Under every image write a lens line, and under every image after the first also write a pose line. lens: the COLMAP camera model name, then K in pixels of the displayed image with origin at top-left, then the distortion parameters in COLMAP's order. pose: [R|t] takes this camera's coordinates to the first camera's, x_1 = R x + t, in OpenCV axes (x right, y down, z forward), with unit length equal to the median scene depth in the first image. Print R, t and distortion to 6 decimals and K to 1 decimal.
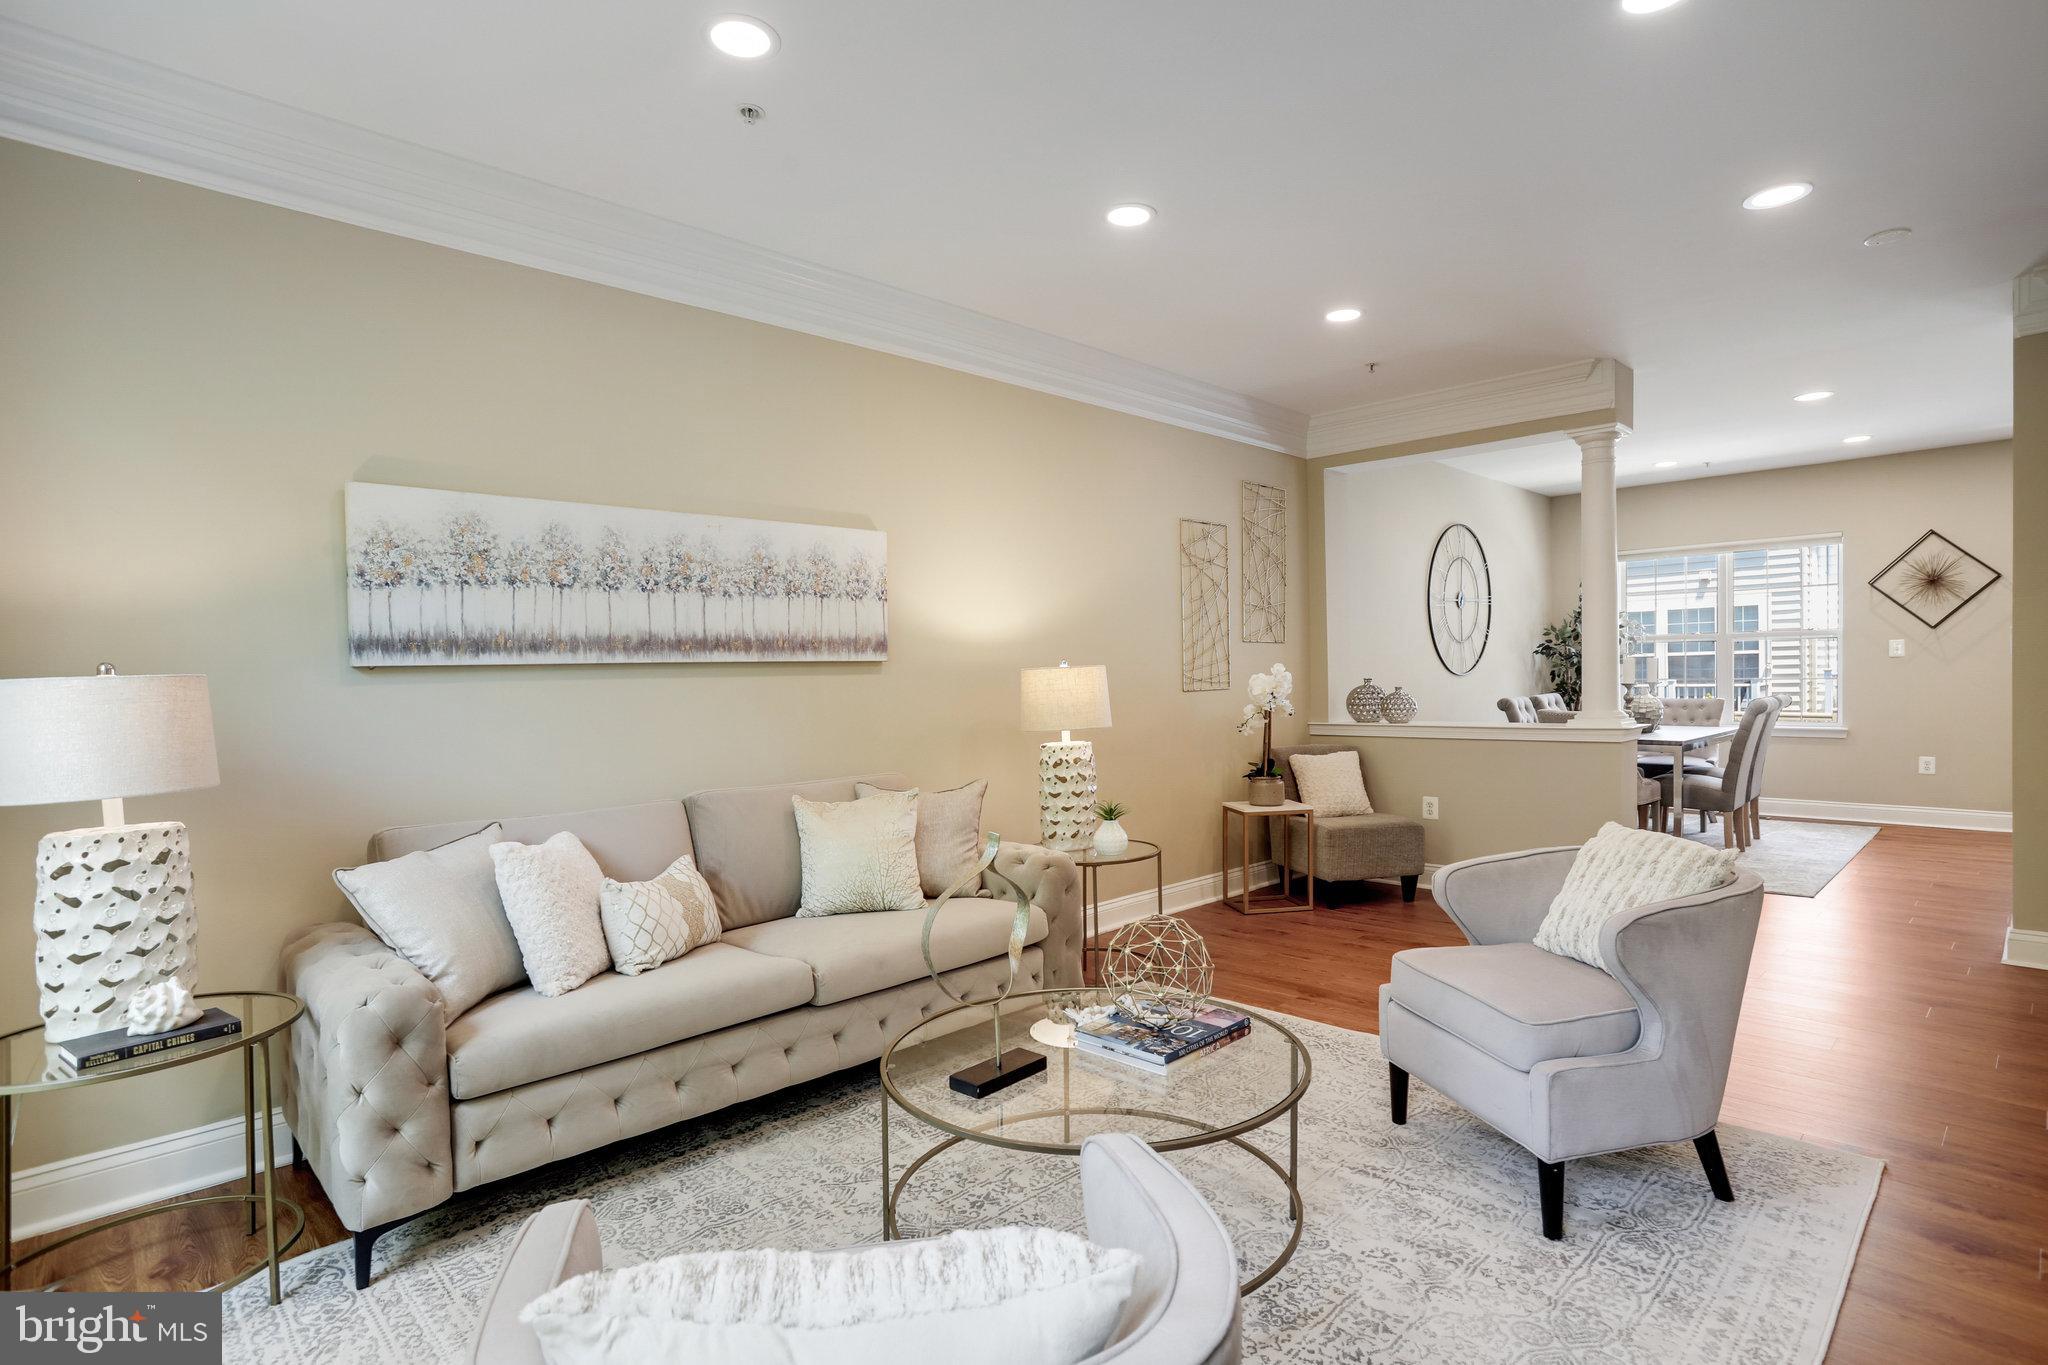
lens RADIAL K [[982.4, 0, 1019.0], [0, 982.4, 723.2], [0, 0, 1]] dist [-0.061981, 0.000159]
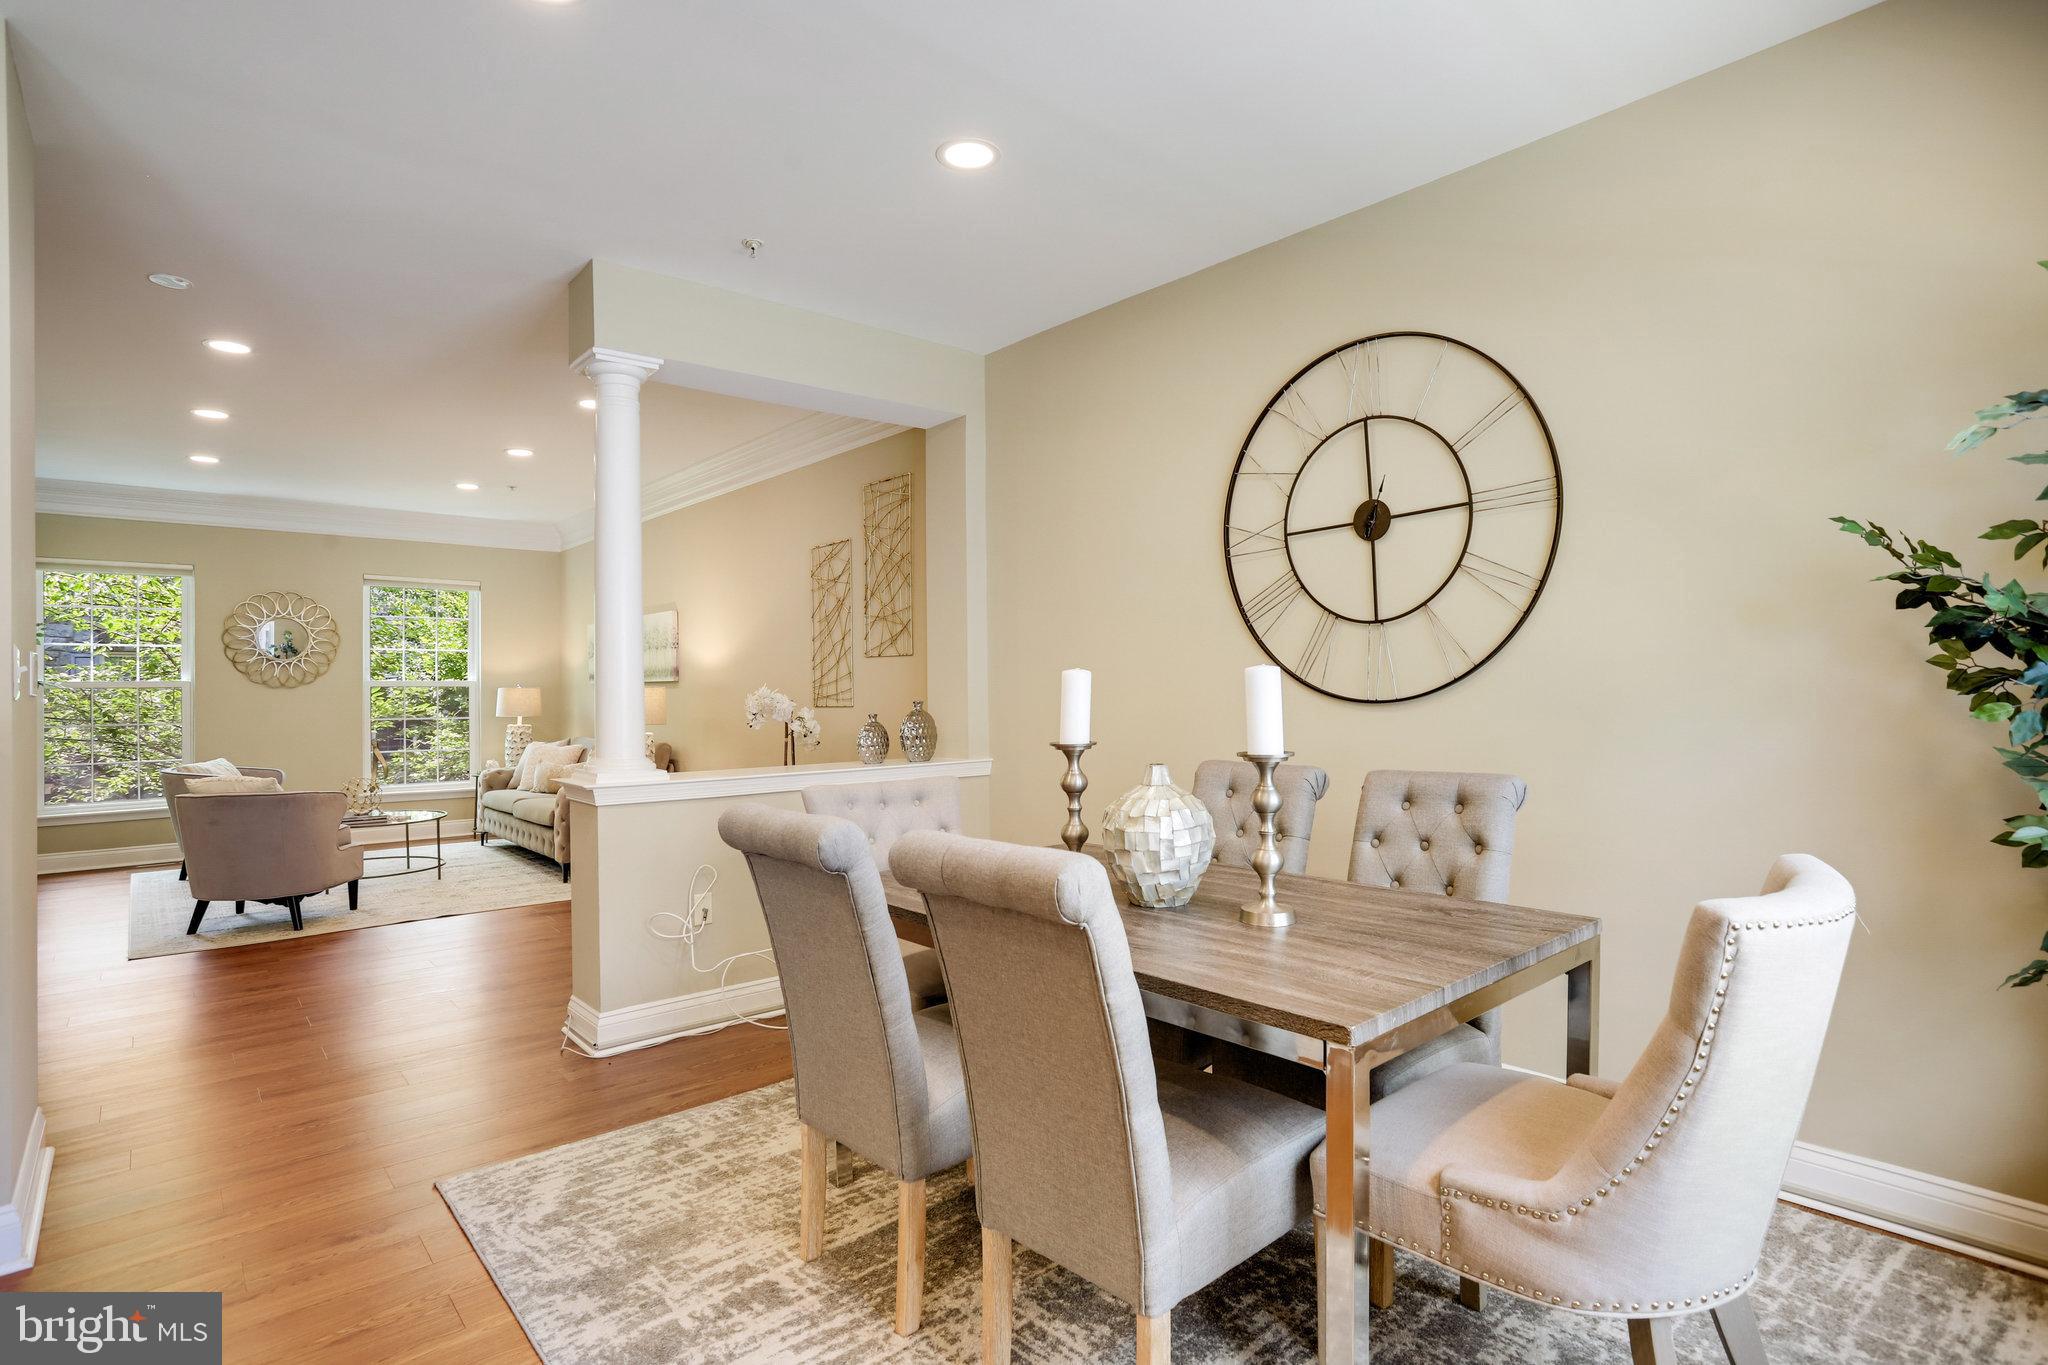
lens RADIAL K [[1063.4, 0, 1024.0], [0, 1063.4, 682.5], [0, 0, 1]] dist [-0.005262, -0.000064]
pose [[-0.055318, 0.019638, -0.998276, 1.944601], [-0.033147, 0.999219, 0.021494, -0.134546], [0.997918, 0.034279, -0.054624, 1.897737]]
